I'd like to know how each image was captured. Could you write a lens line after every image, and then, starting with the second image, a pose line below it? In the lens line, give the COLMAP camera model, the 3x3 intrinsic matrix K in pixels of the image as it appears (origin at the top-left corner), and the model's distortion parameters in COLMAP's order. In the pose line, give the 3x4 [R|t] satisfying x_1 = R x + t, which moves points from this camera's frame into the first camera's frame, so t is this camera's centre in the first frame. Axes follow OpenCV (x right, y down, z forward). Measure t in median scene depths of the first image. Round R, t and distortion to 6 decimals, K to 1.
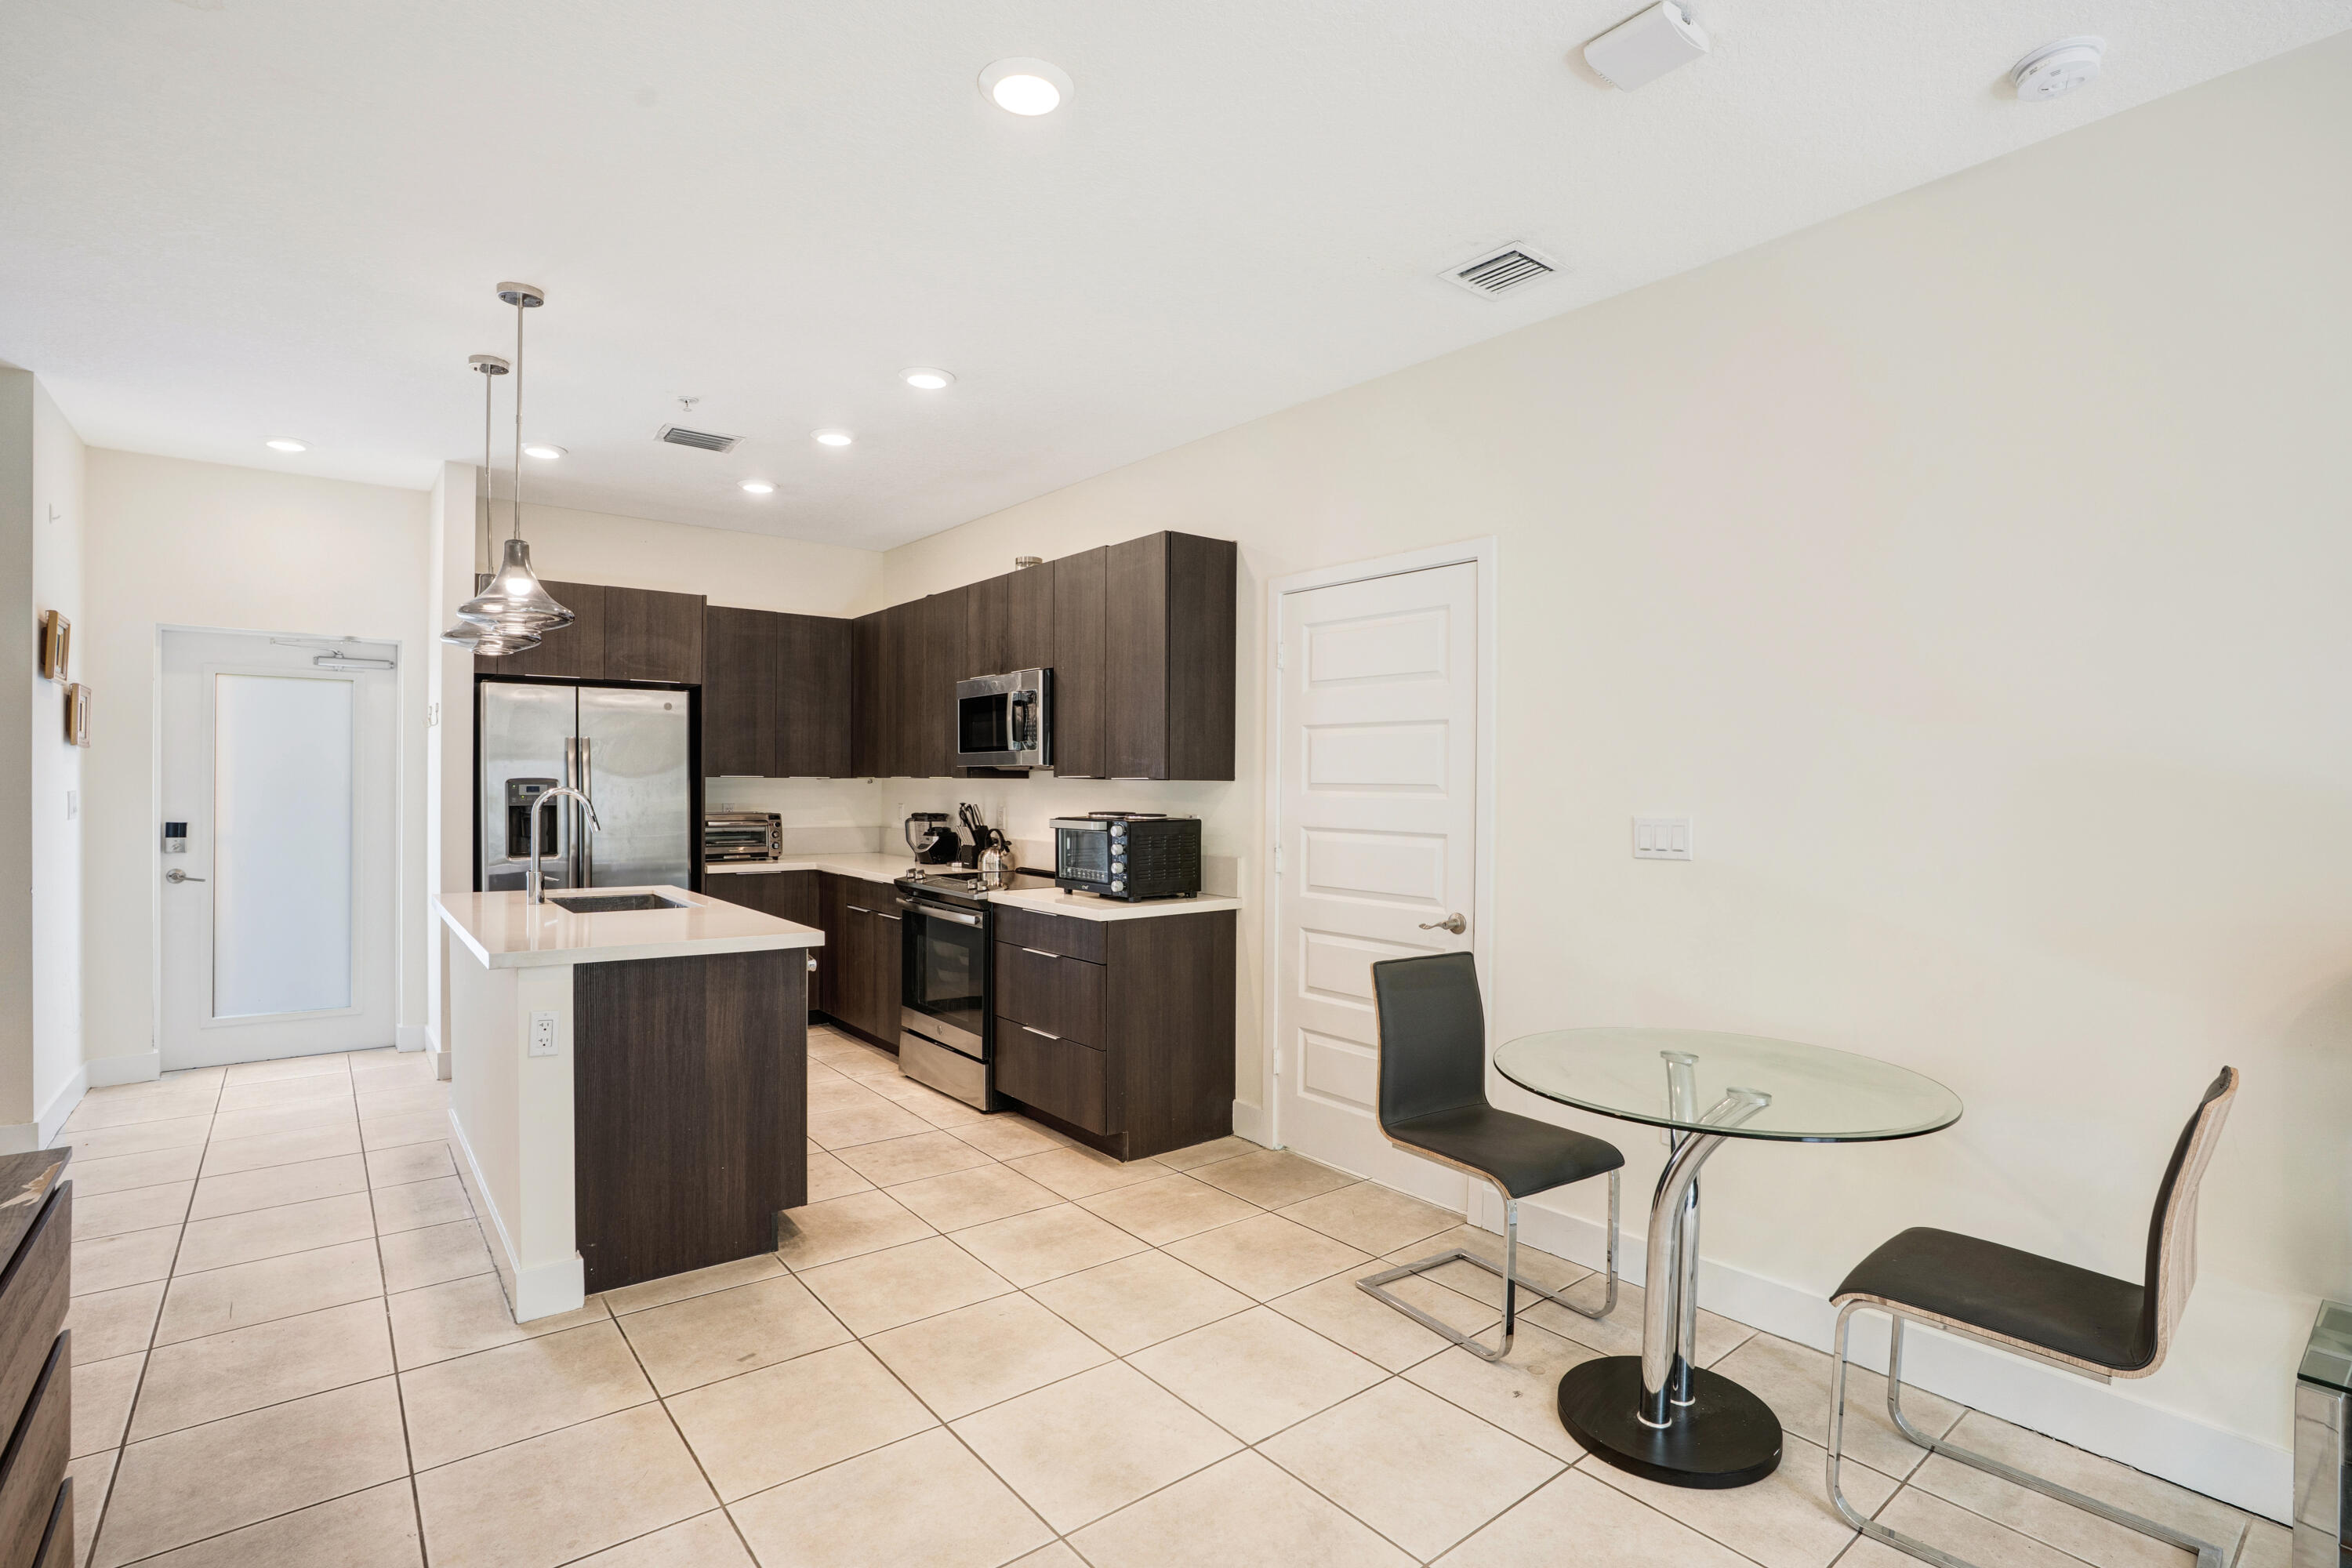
lens RADIAL K [[1120.7, 0, 1187.2], [0, 1120.7, 794.0], [0, 0, 1]] dist [-0.077904, 0.039284]
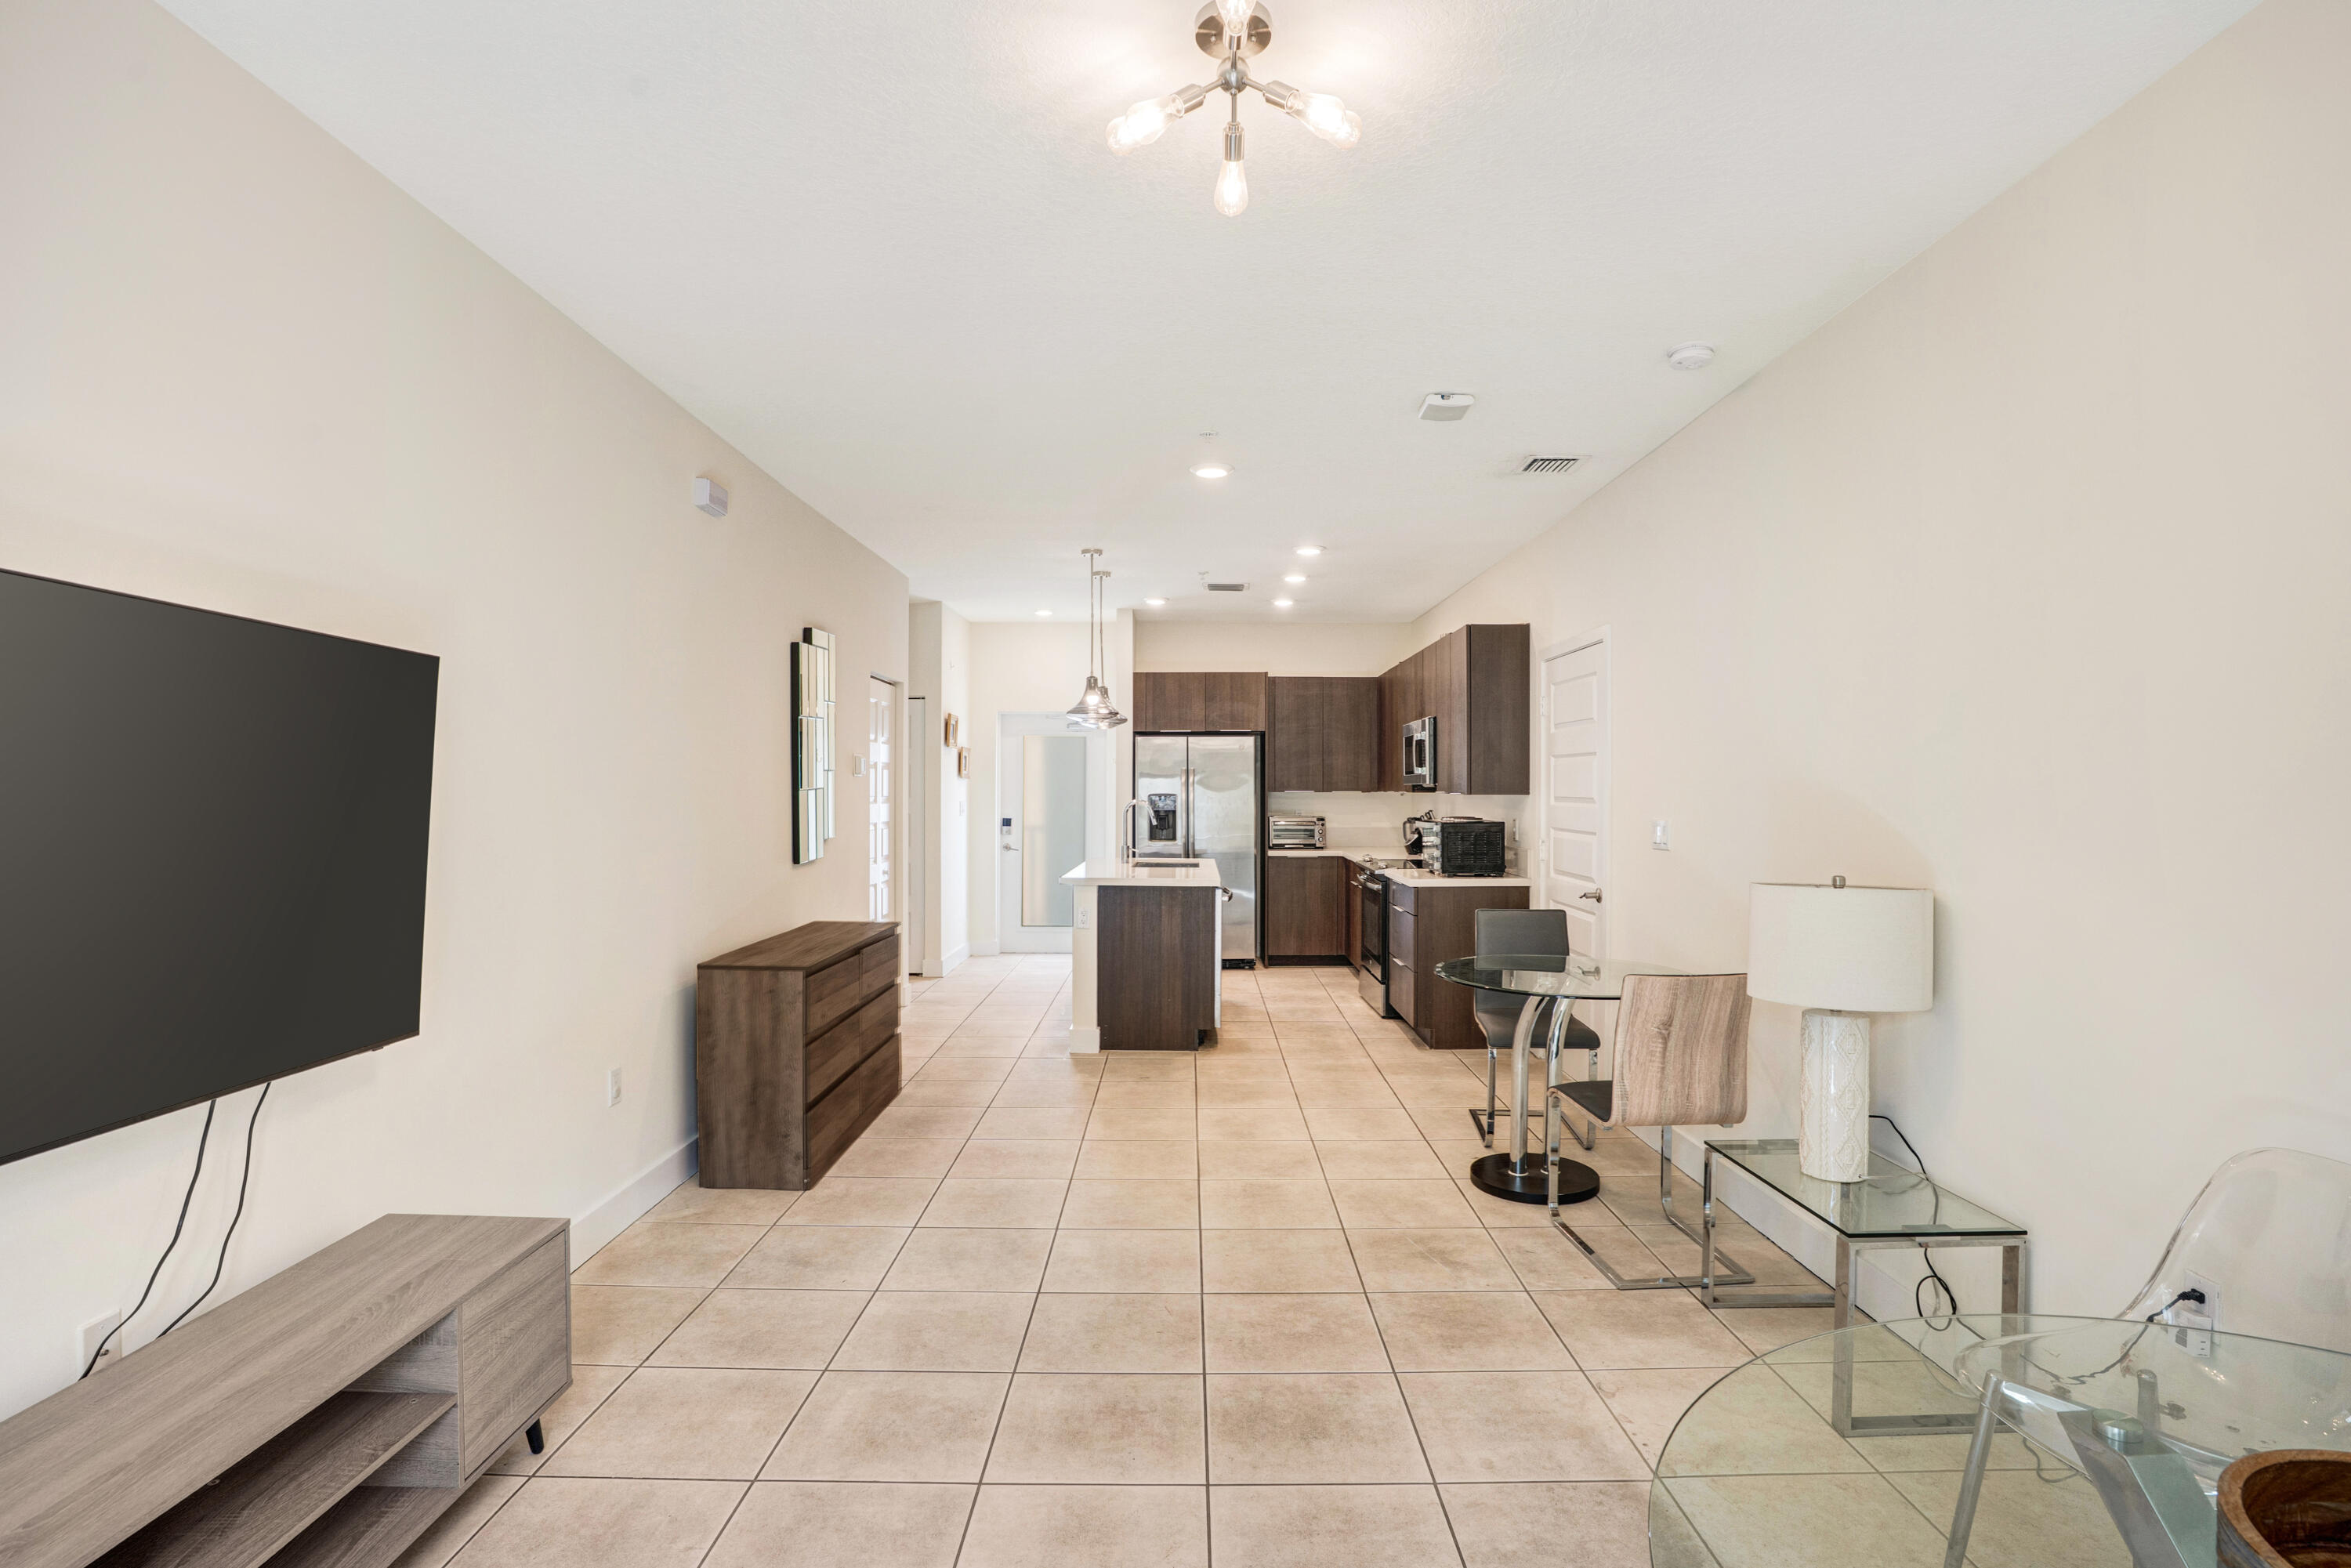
lens RADIAL K [[1164.0, 0, 1218.1], [0, 1164.0, 782.1], [0, 0, 1]] dist [-0.083171, 0.045424]
pose [[0.791783, -0.008034, -0.610750, 0.550124], [-0.003843, 0.999828, -0.018133, 0.000112], [0.610791, 0.016705, 0.791616, -0.341586]]
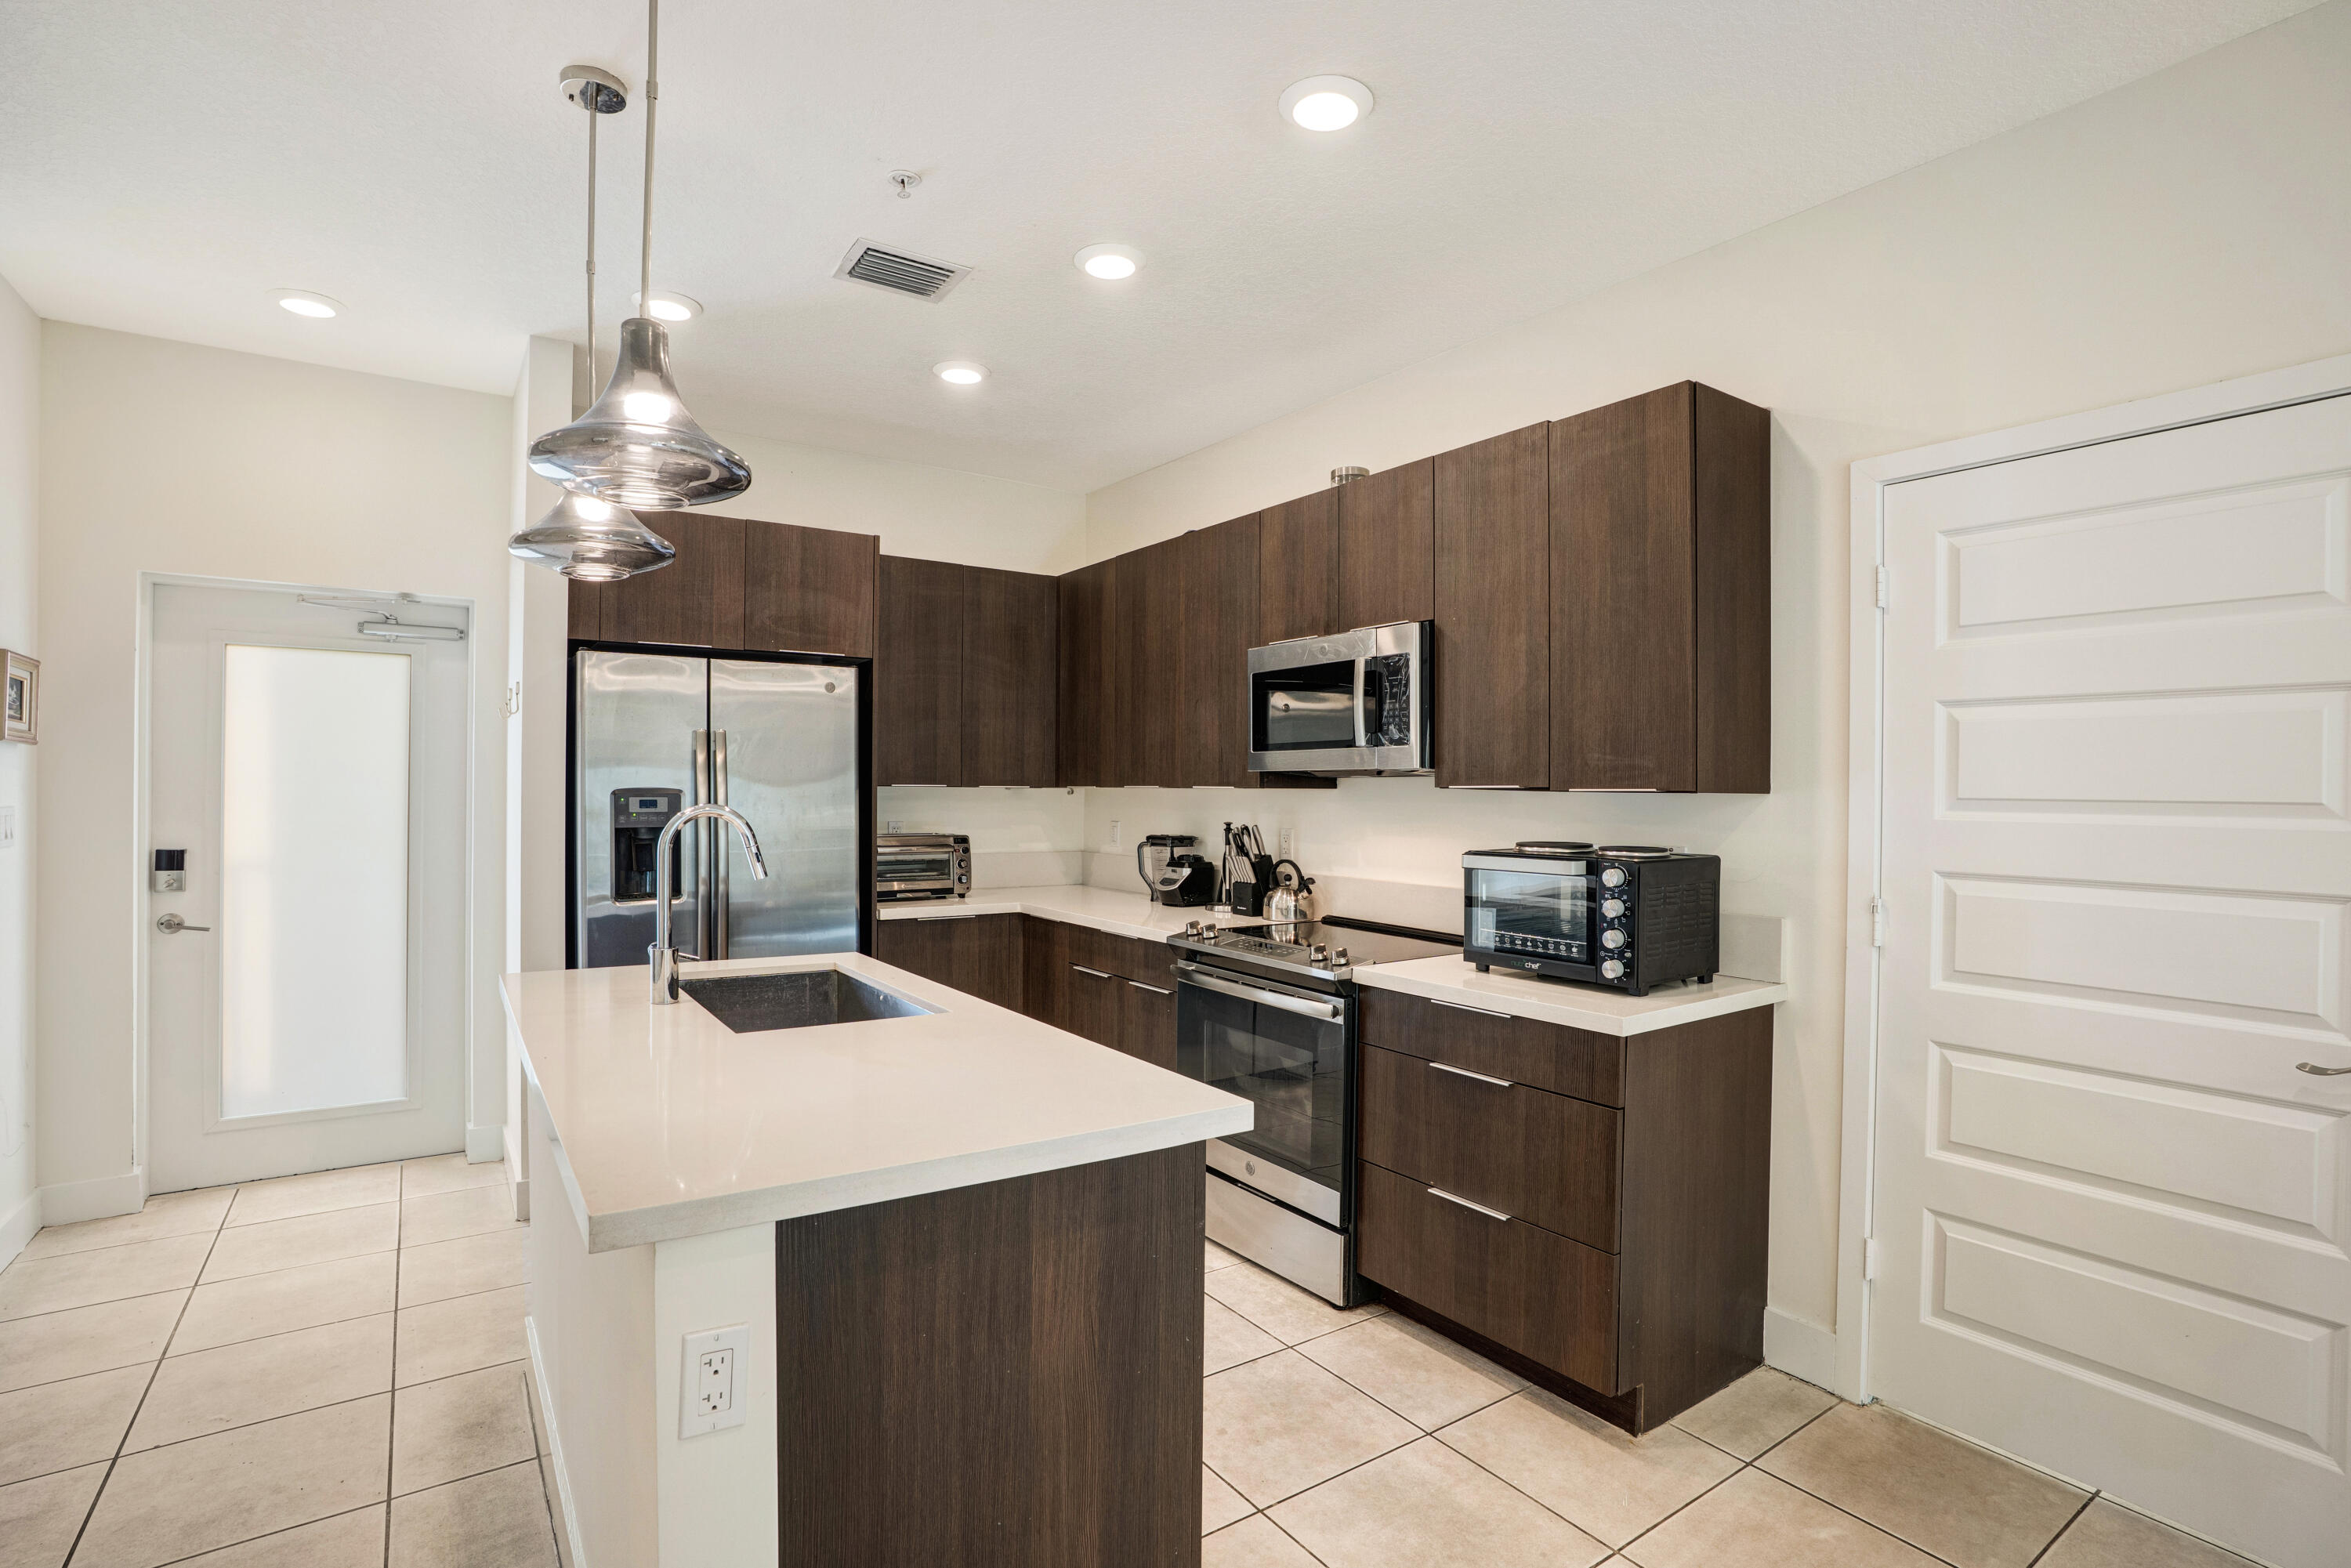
lens RADIAL K [[1120.2, 0, 1186.7], [0, 1120.2, 794.0], [0, 0, 1]] dist [-0.077904, 0.039284]
pose [[0.997610, 0.000148, -0.069092, -0.210421], [-0.000617, 0.999977, -0.006767, -0.006401], [0.069089, 0.006793, 0.997587, 0.328815]]
